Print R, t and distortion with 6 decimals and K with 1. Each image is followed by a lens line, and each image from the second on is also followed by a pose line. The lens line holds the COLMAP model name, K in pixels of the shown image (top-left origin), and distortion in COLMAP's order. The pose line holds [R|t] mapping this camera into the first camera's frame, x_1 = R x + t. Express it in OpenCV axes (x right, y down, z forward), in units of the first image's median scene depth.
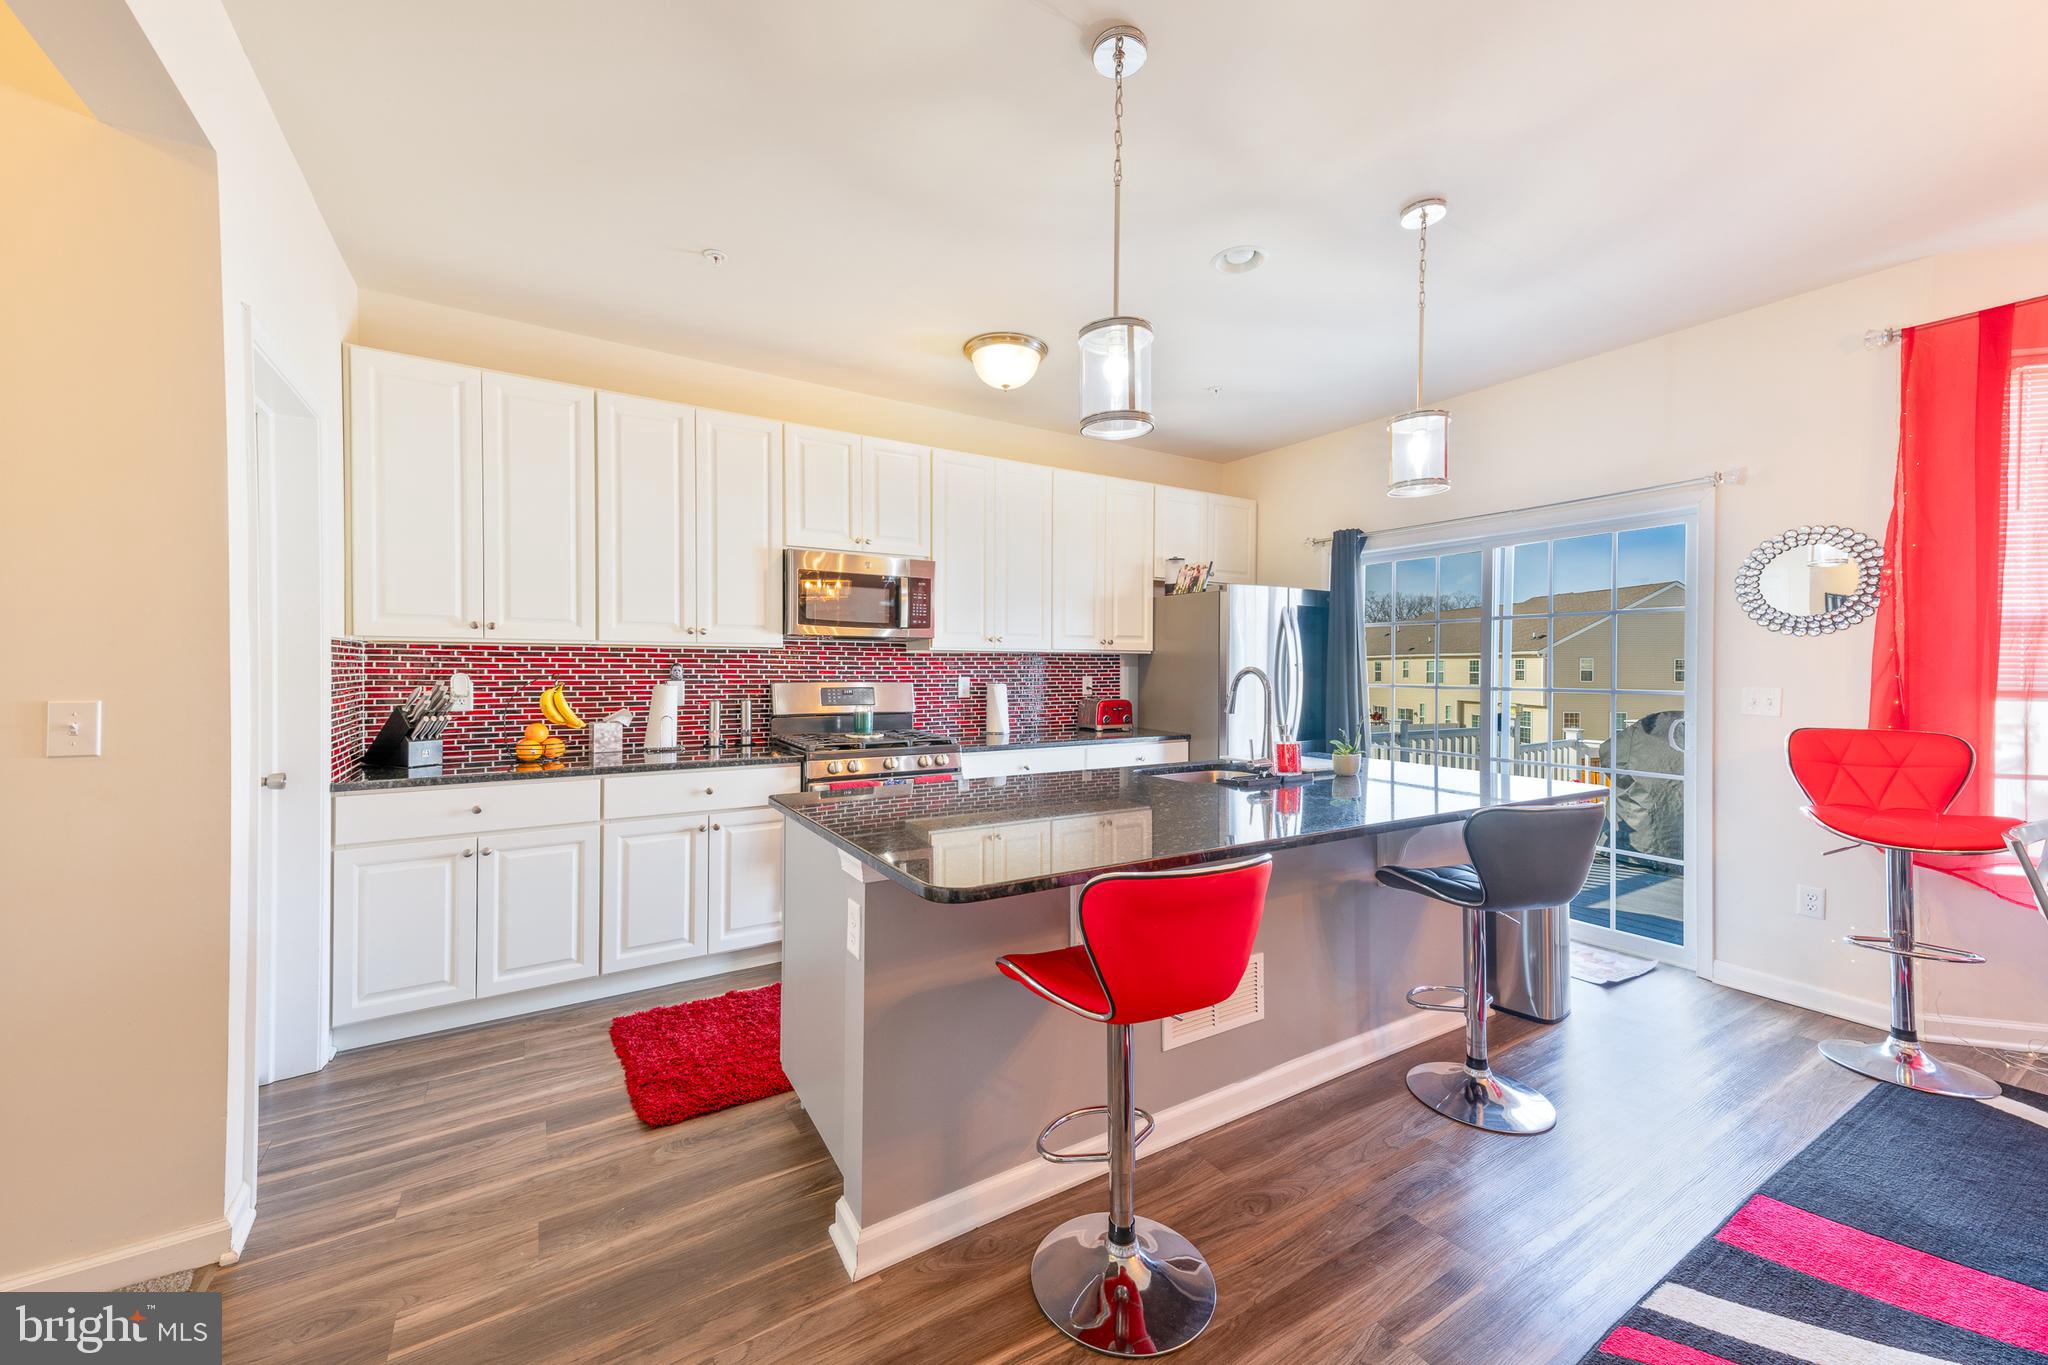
lens RADIAL K [[791.3, 0, 1009.6], [0, 791.3, 672.7], [0, 0, 1]] dist [0.015329, -0.000449]
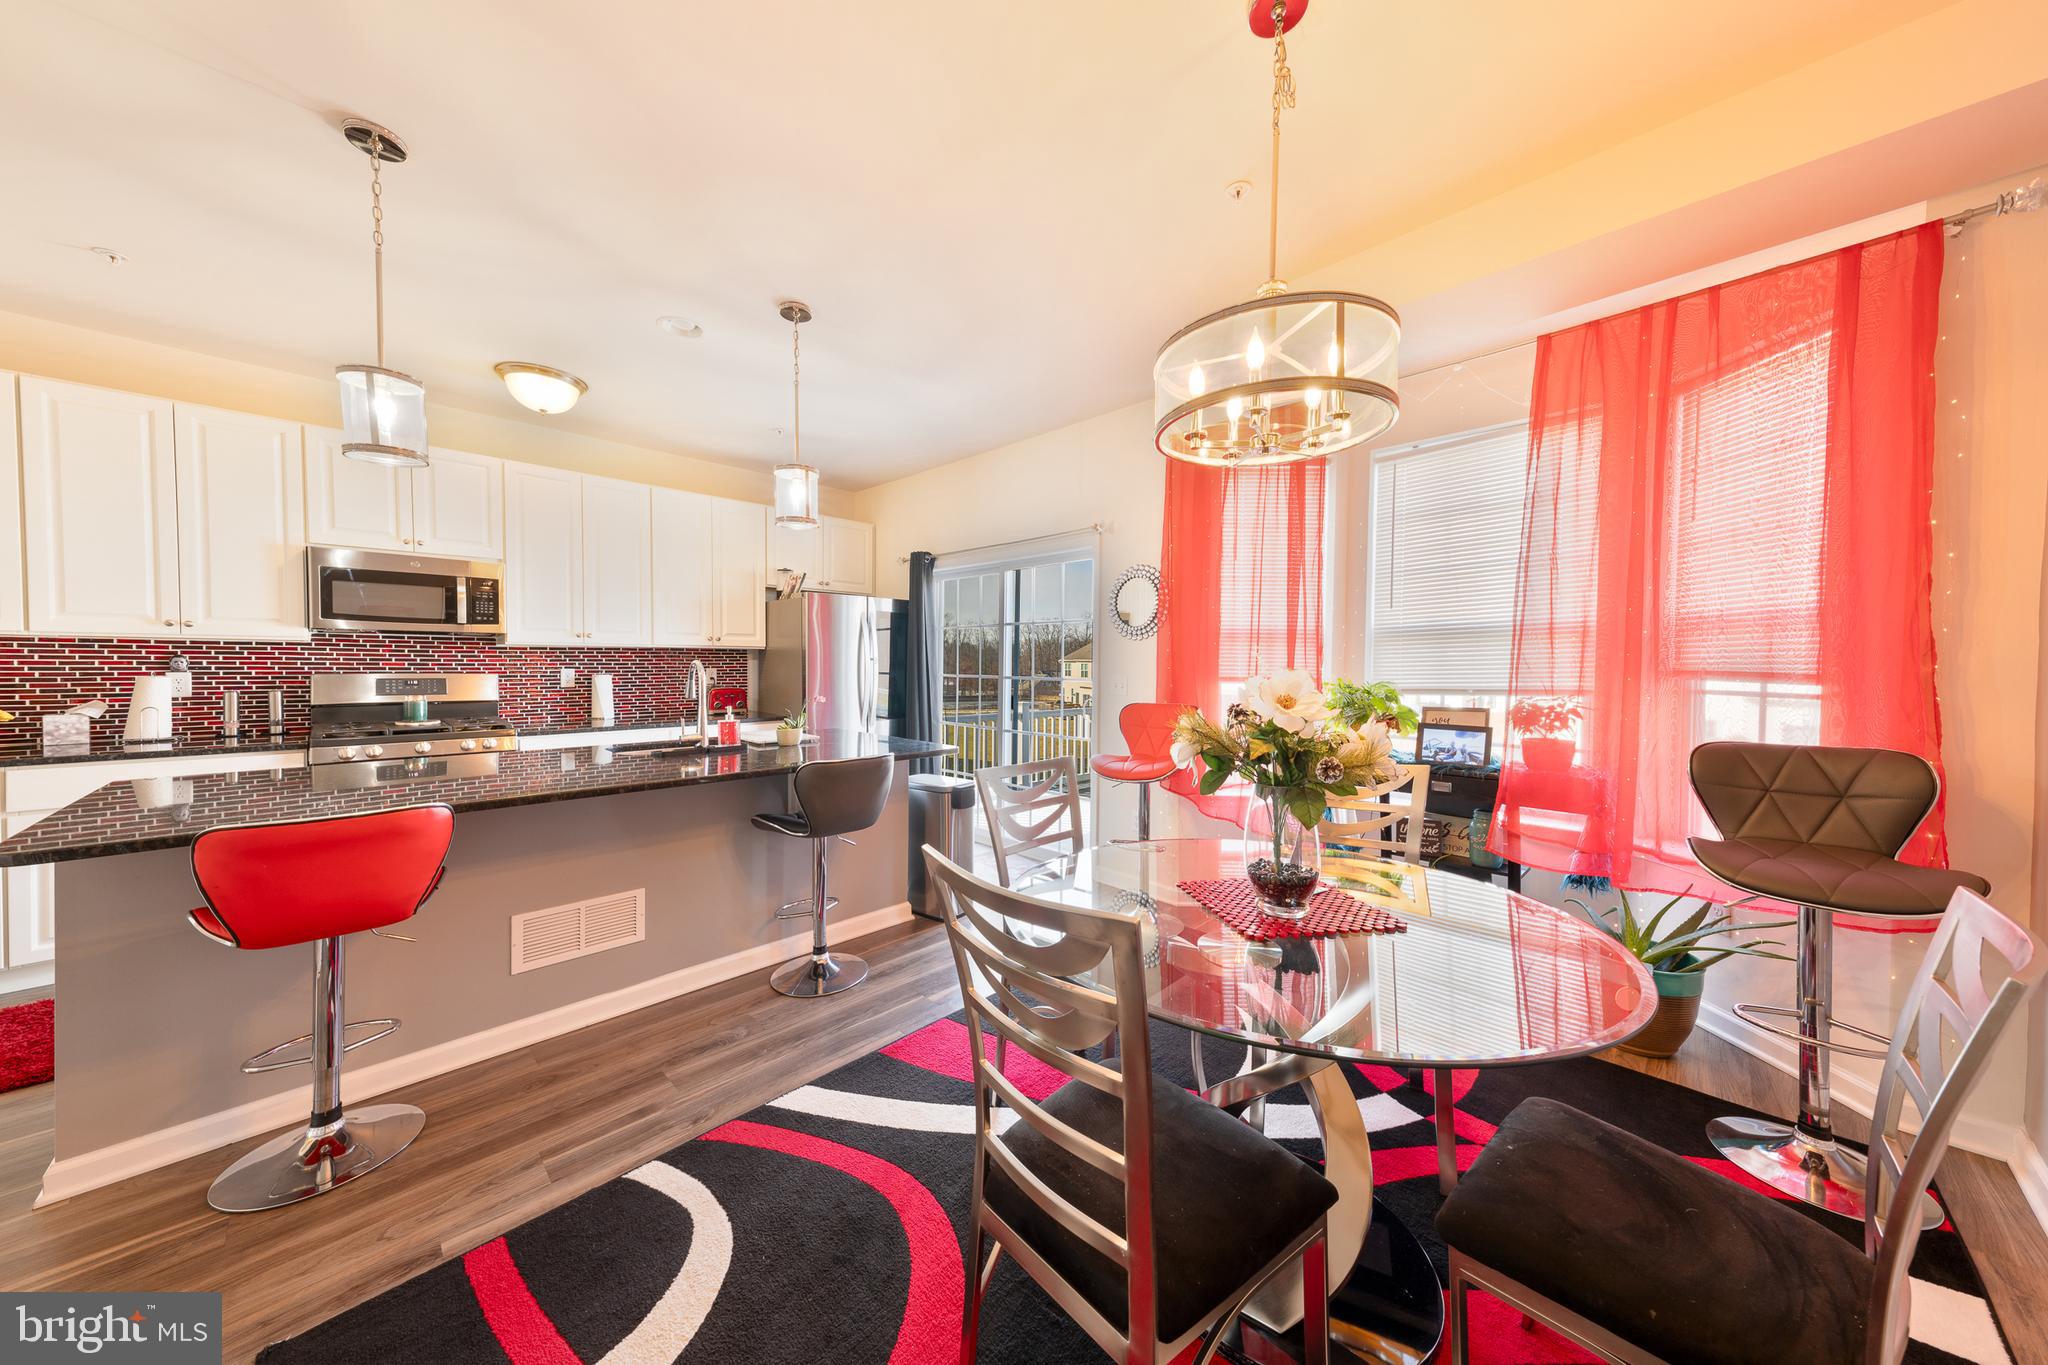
lens RADIAL K [[684.9, 0, 1036.6], [0, 684.9, 679.5], [0, 0, 1]] dist [0.002884, 0.000048]
pose [[0.966374, -0.003668, 0.257114, 0.421326], [-0.001381, 0.999810, 0.019454, 0.000986], [-0.257137, -0.019155, 0.966185, -0.131155]]
